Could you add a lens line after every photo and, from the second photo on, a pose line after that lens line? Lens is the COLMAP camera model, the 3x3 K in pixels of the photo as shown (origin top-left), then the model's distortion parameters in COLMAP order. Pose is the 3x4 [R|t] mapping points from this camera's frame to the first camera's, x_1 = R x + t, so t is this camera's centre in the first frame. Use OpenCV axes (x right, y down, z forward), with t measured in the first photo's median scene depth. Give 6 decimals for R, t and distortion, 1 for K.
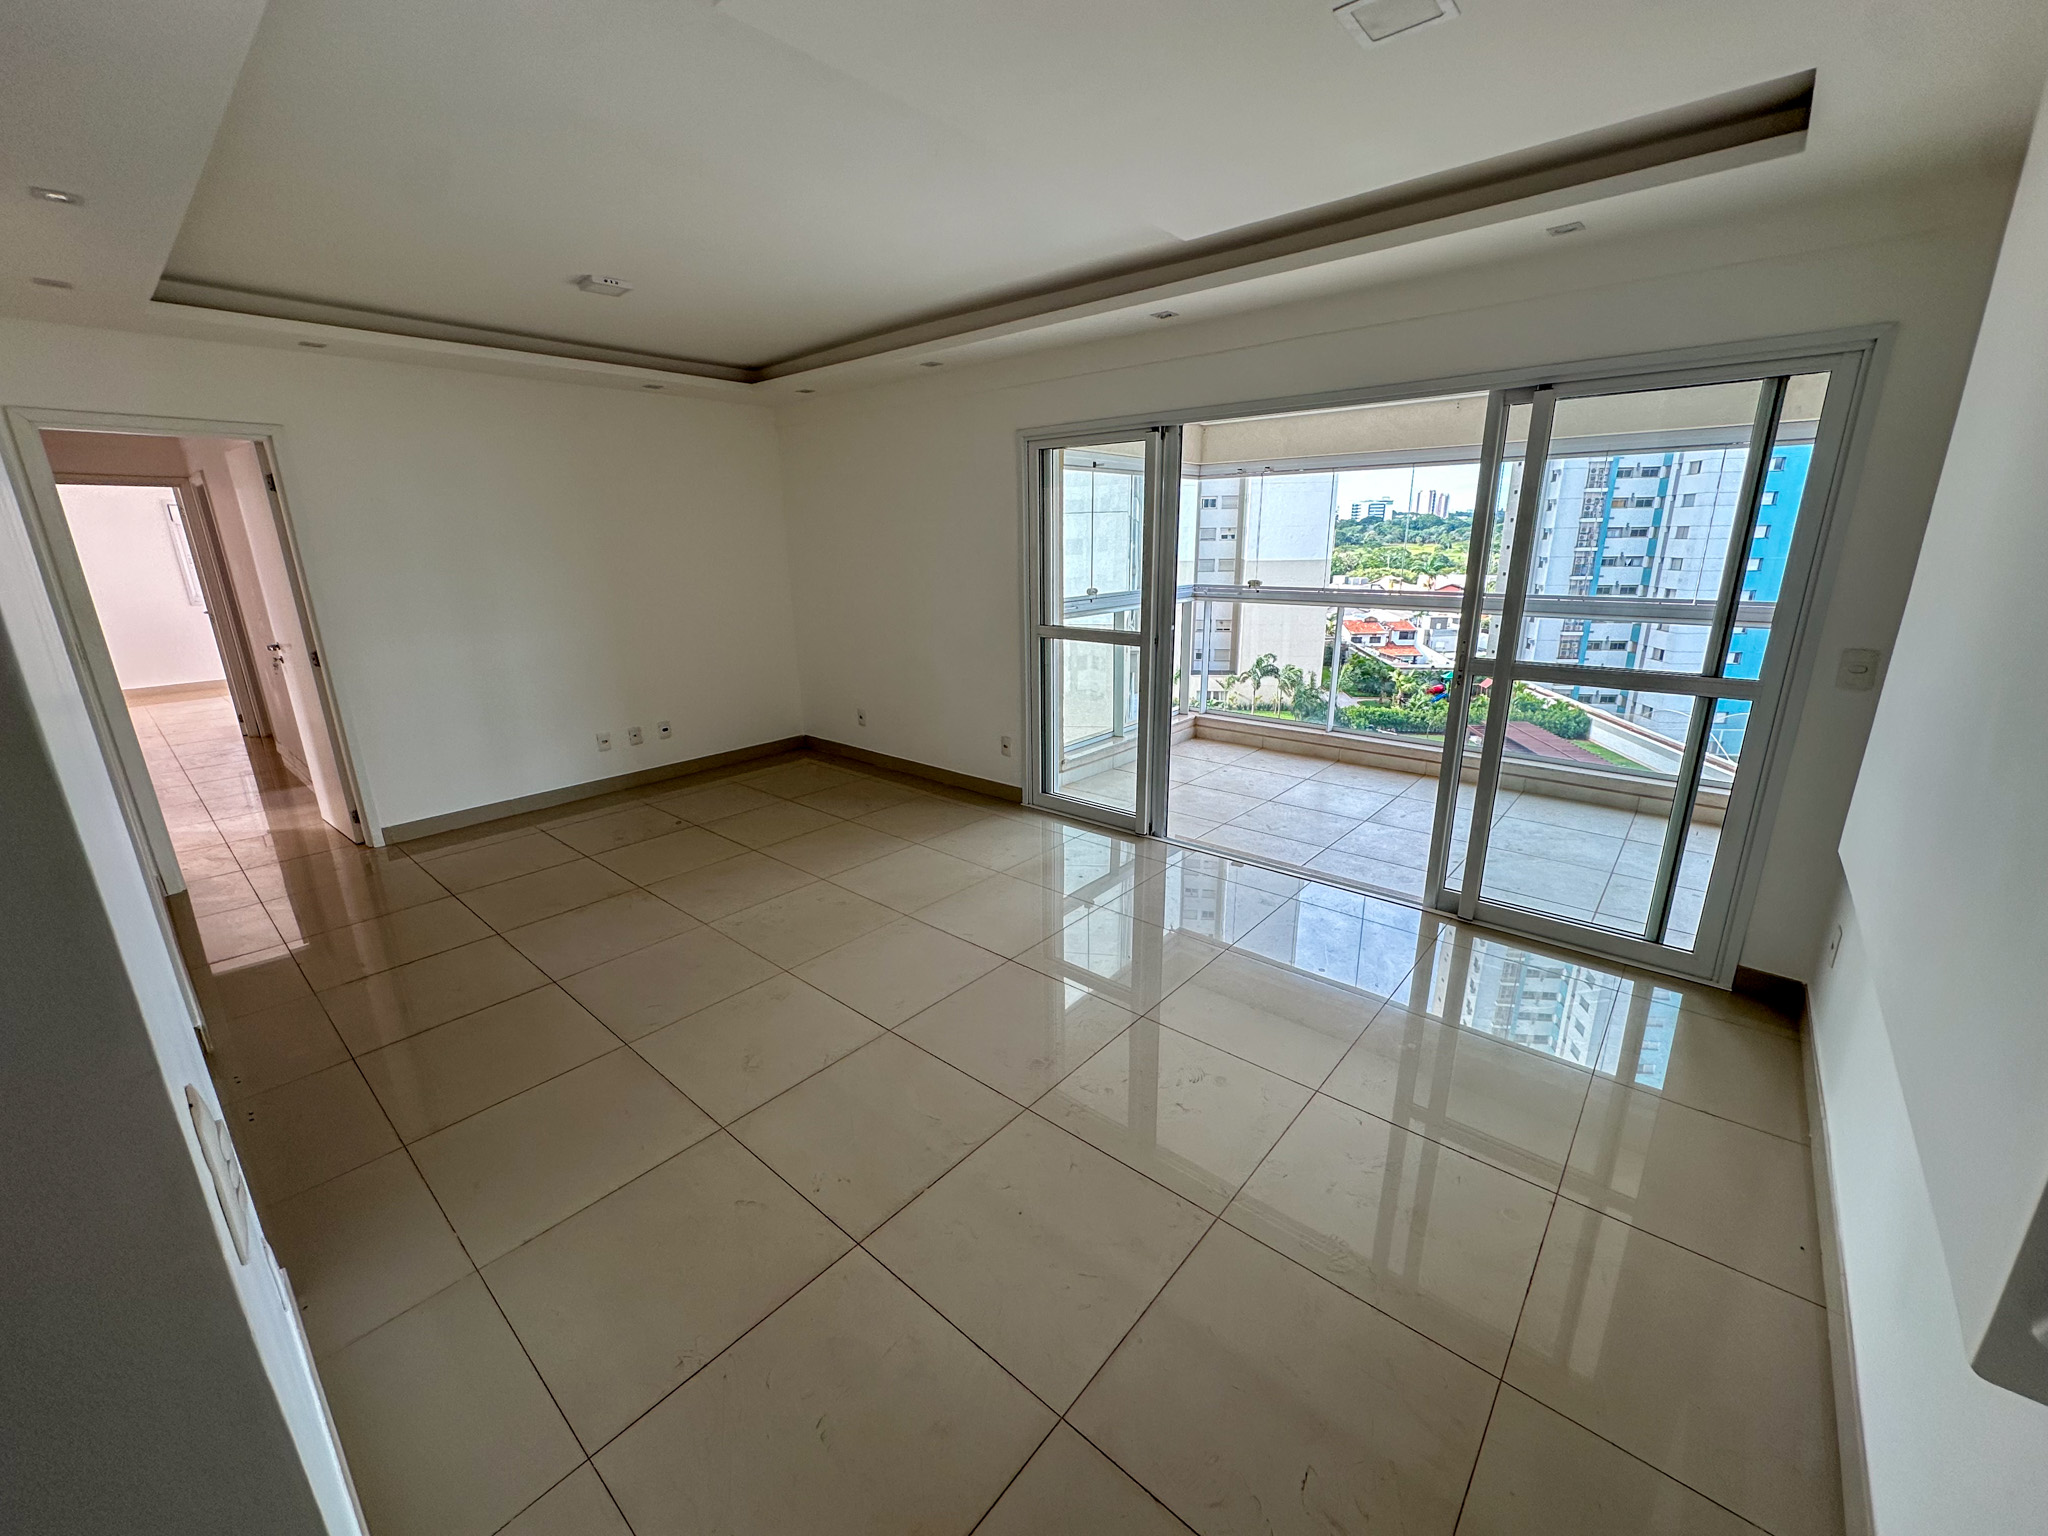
lens RADIAL K [[818.8, 0, 1022.0], [0, 818.8, 766.3], [0, 0, 1]] dist [-0.001007, 0.000189]
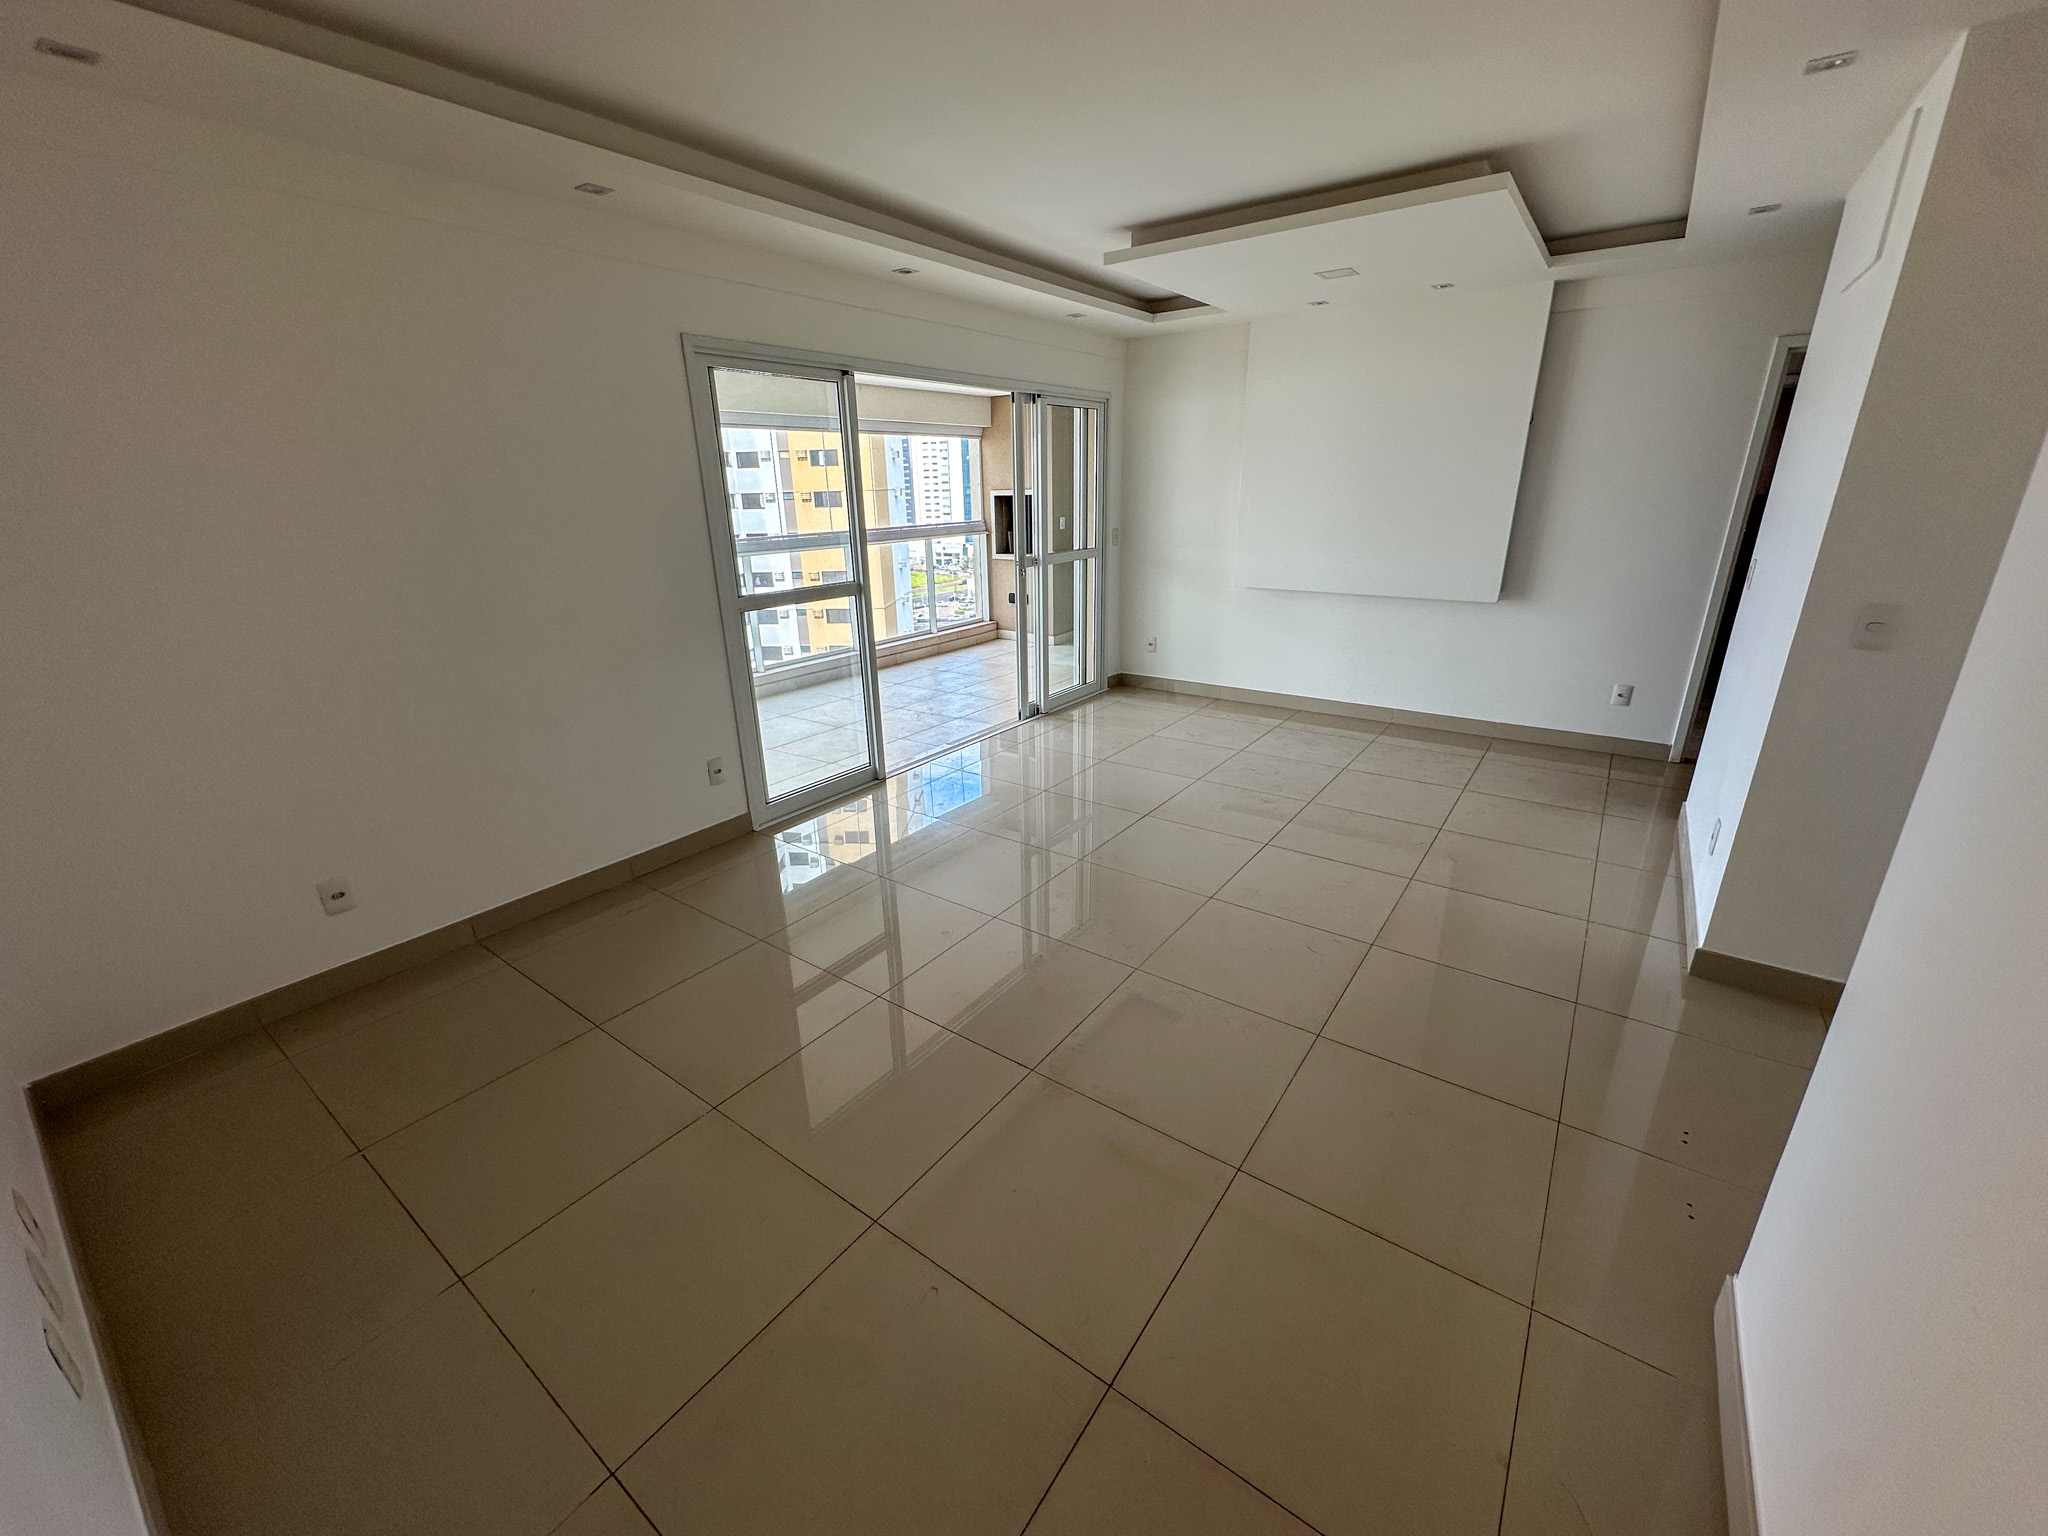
lens RADIAL K [[818.8, 0, 1022.8], [0, 818.8, 771.9], [0, 0, 1]] dist [-0.001007, 0.000189]
pose [[-0.099683, -0.311588, 0.944974, -1.119629], [0.289619, 0.899498, 0.327144, -0.278410], [-0.951937, 0.306294, 0.000577, 1.112677]]
